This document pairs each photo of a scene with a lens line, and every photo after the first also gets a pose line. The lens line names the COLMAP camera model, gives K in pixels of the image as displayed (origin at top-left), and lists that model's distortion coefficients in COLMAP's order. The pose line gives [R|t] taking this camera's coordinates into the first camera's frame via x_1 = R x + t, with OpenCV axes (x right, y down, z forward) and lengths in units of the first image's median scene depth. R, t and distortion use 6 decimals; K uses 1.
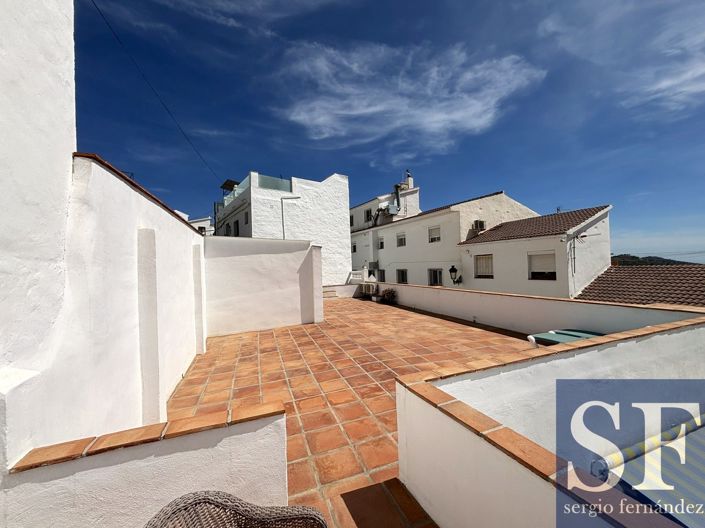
lens RADIAL K [[283.5, 0, 352.5], [0, 283.5, 264.0], [0, 0, 1]] dist [0.001199, -0.000131]
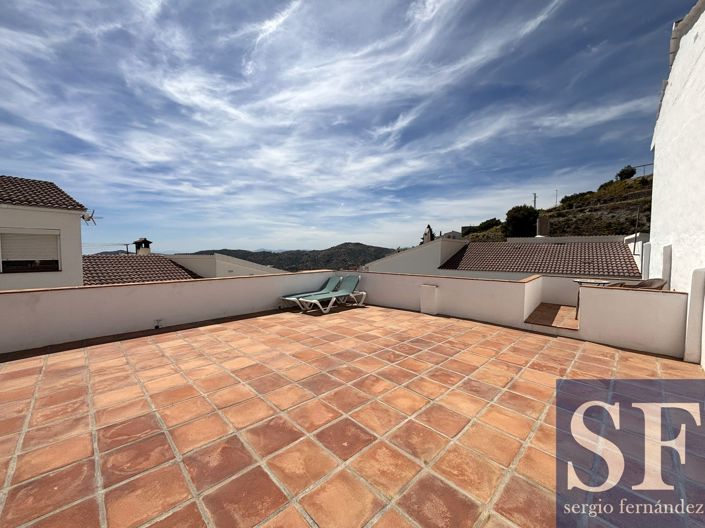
lens RADIAL K [[283.5, 0, 352.5], [0, 283.5, 264.0], [0, 0, 1]] dist [0.001199, -0.000131]
pose [[-0.429120, -0.012425, 0.903162, -0.615588], [0.008363, 0.999808, 0.017728, 0.074857], [-0.903209, 0.015160, -0.428933, 1.448059]]
